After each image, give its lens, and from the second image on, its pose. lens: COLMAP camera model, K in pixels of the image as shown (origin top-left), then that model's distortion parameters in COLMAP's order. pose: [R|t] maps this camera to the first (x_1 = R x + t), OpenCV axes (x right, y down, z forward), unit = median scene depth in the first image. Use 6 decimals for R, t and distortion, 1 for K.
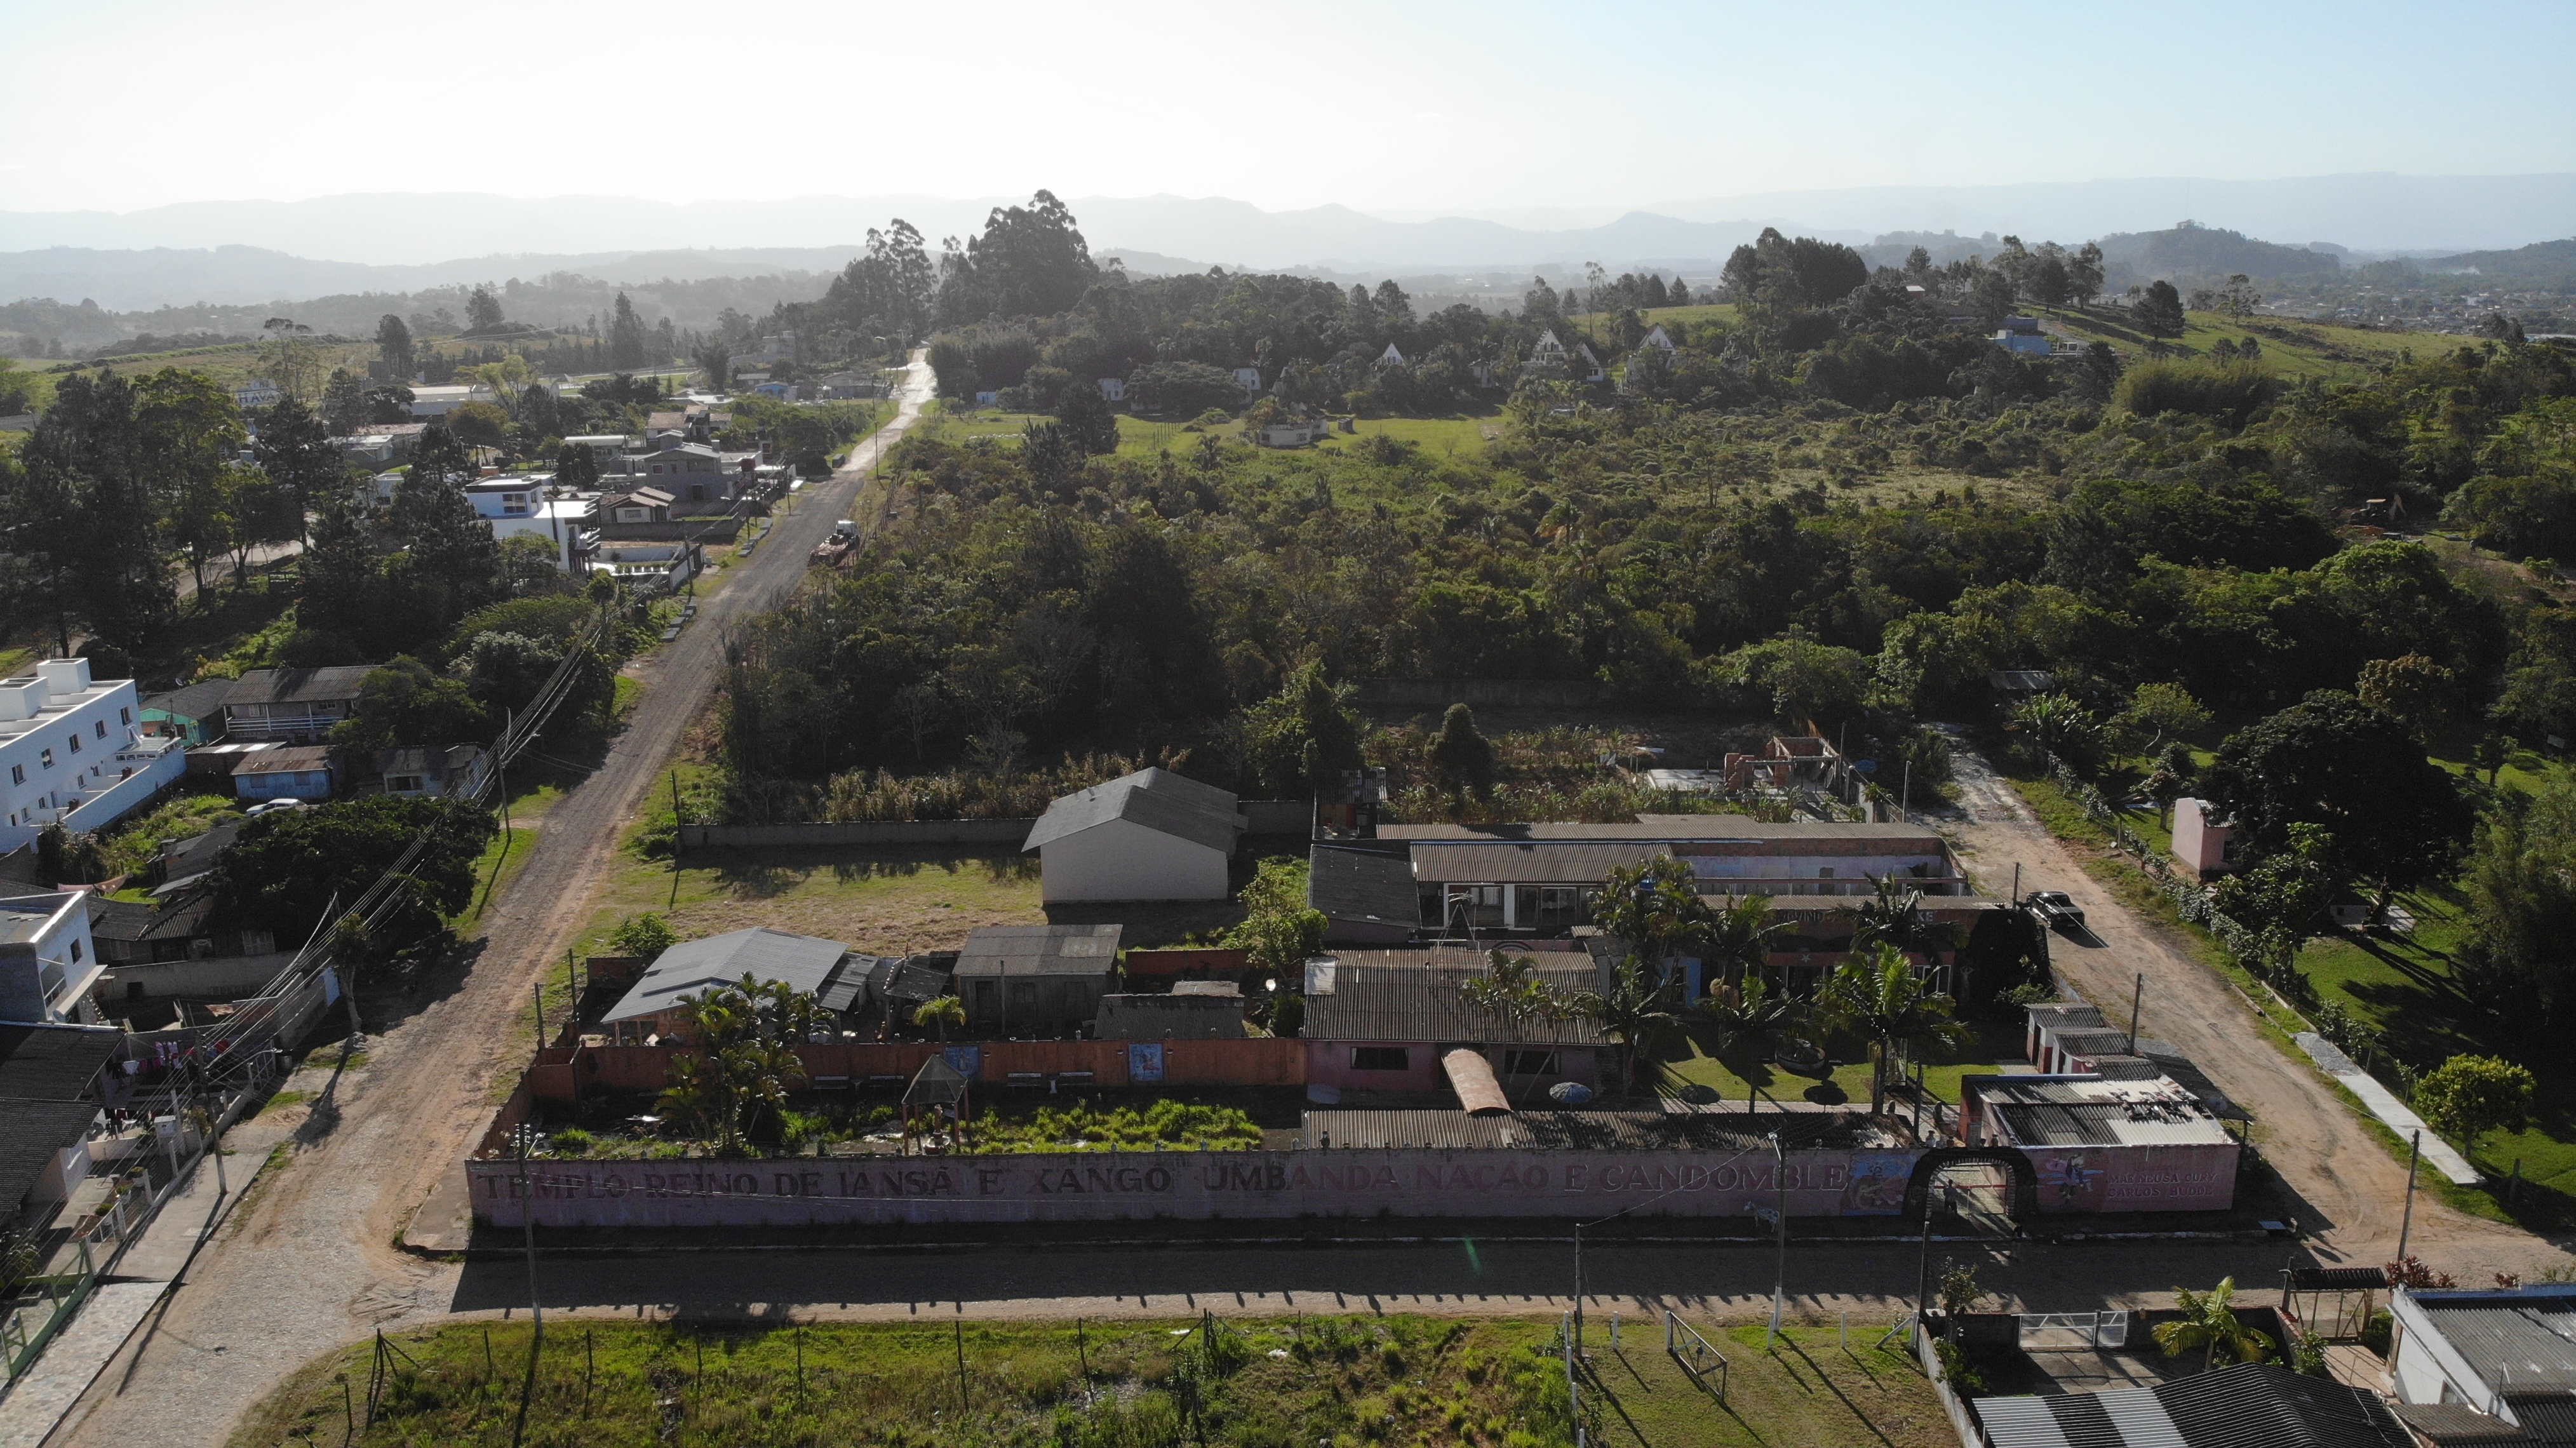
lens RADIAL K [[1877.8, 0, 1281.9], [0, 1877.8, 705.6], [0, 0, 1]] dist [0.087959, -0.206776]
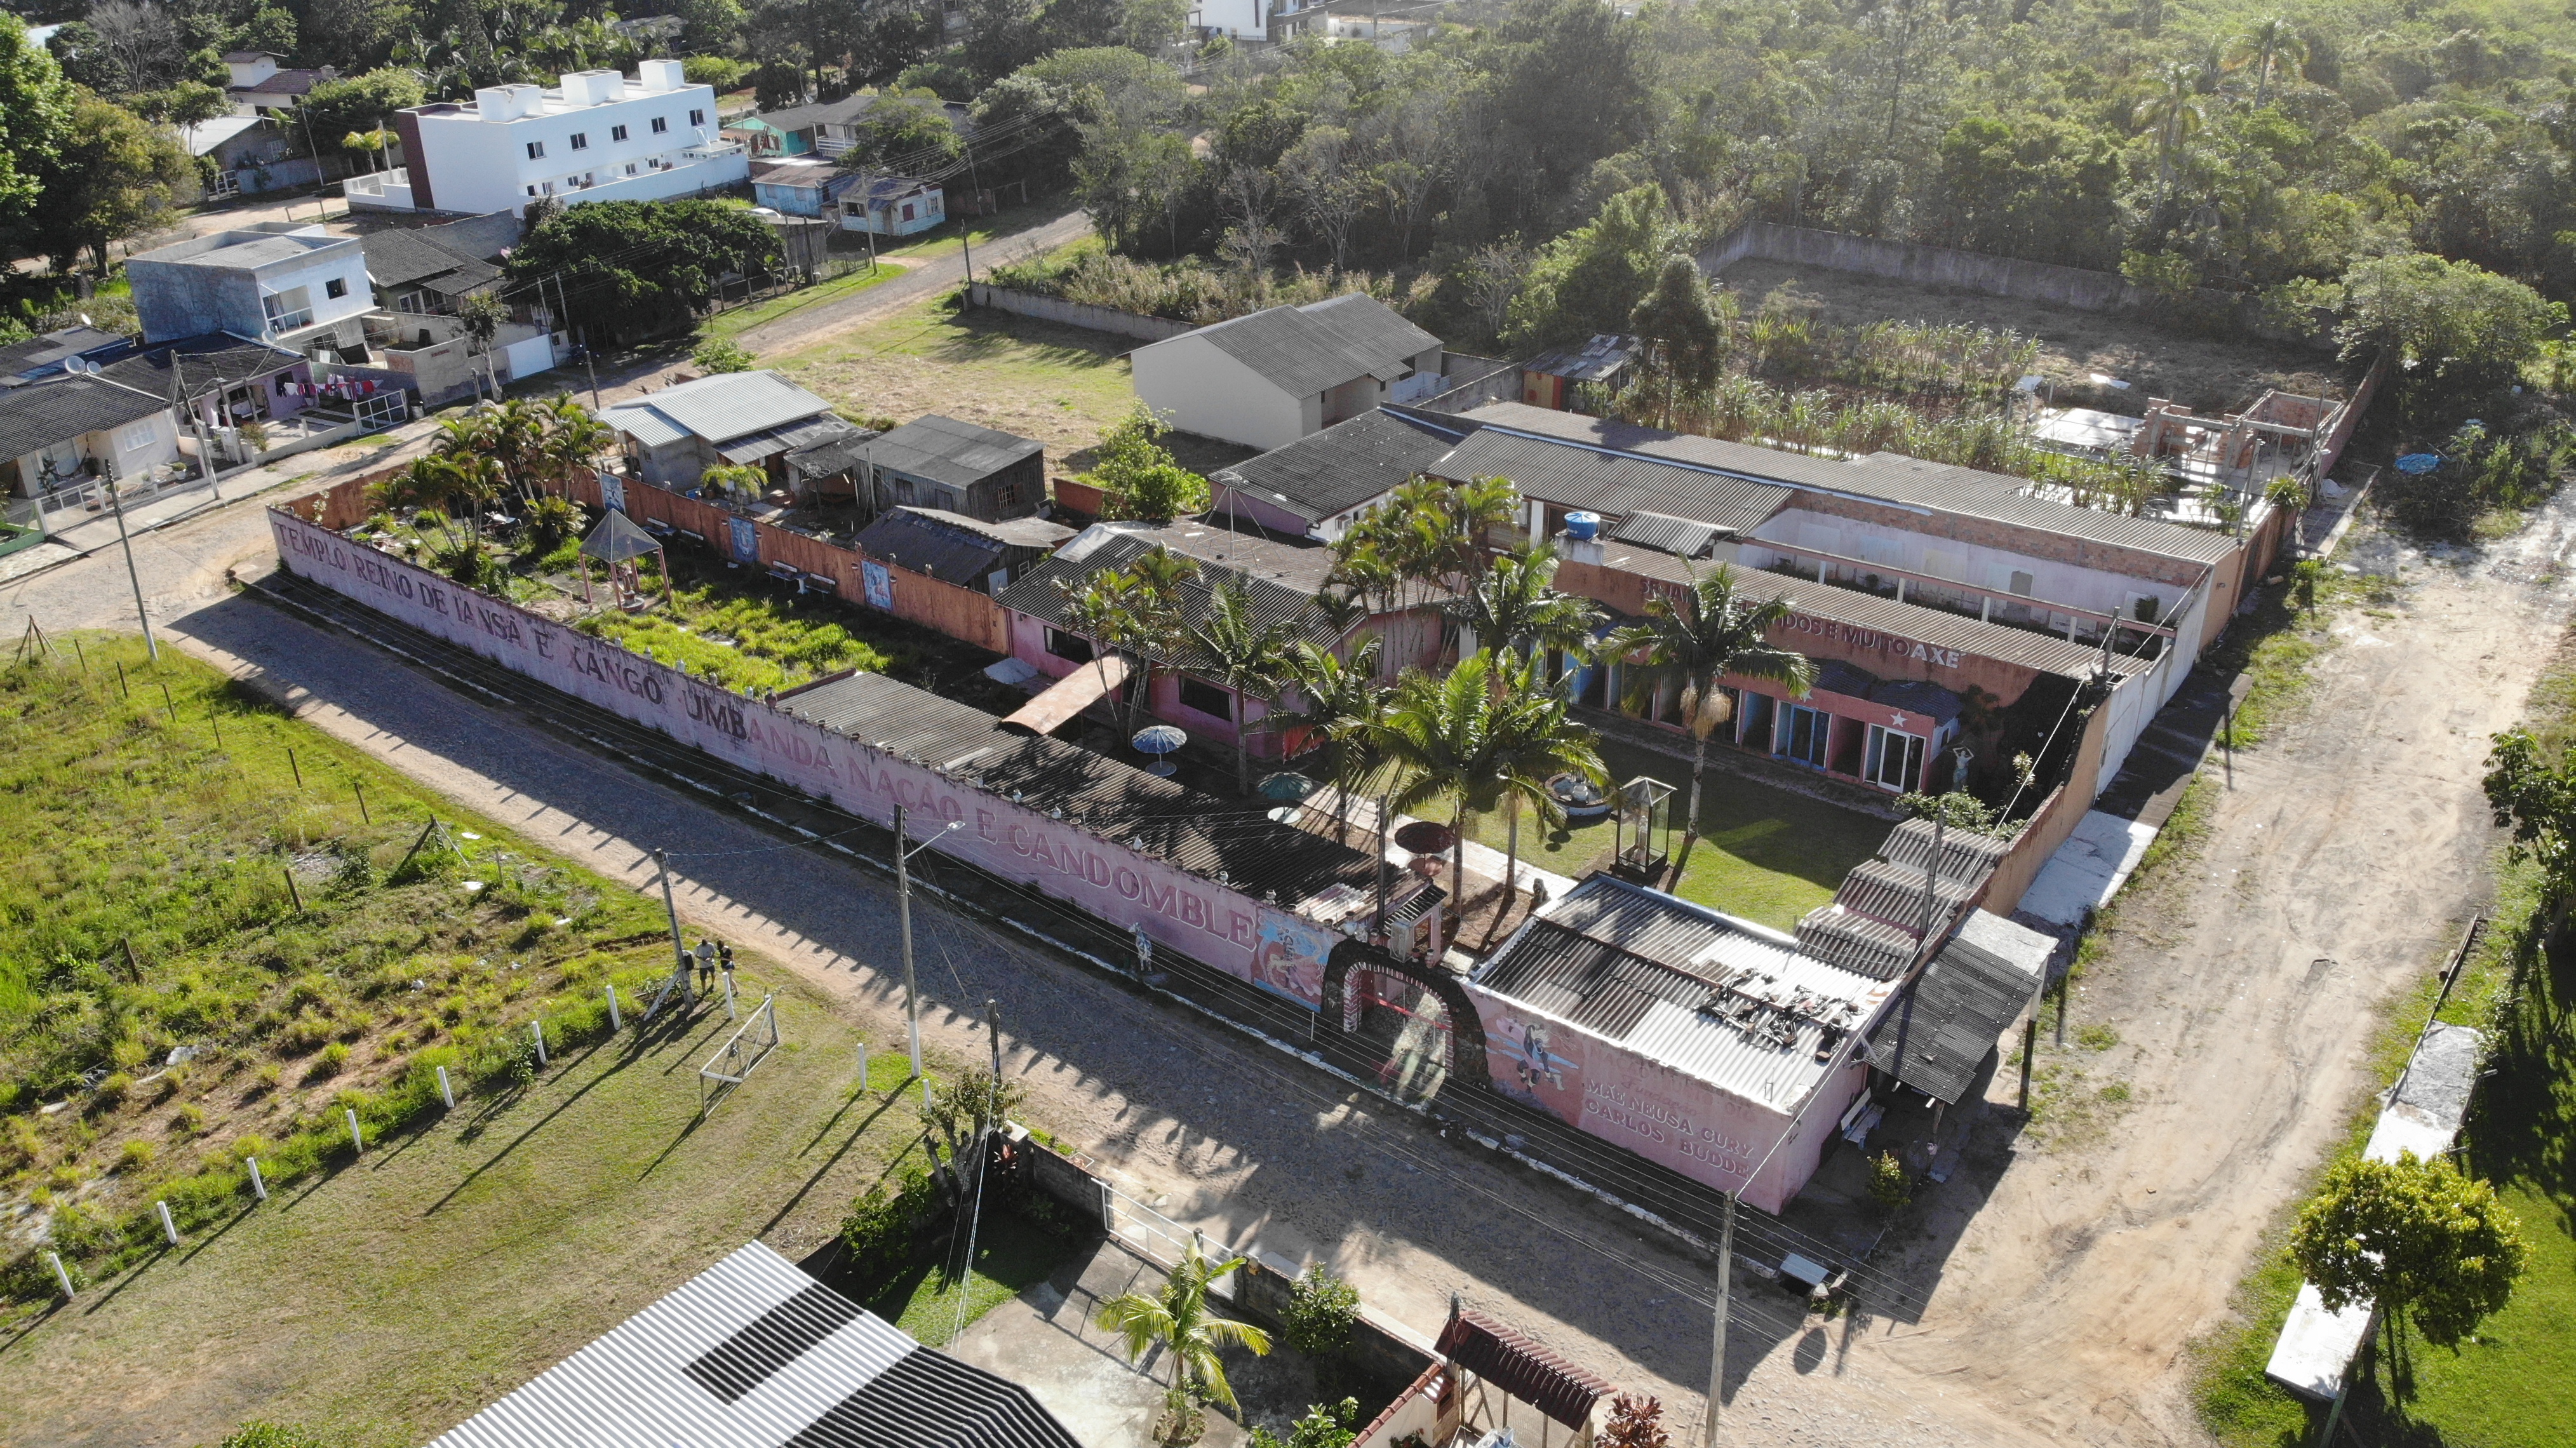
lens RADIAL K [[1877.8, 0, 1281.9], [0, 1877.8, 705.6], [0, 0, 1]] dist [0.087959, -0.206776]
pose [[0.796294, 0.262963, -0.544763, 0.514114], [-0.131521, 0.954287, 0.268398, -0.013316], [0.590439, -0.142076, 0.794478, 0.371488]]
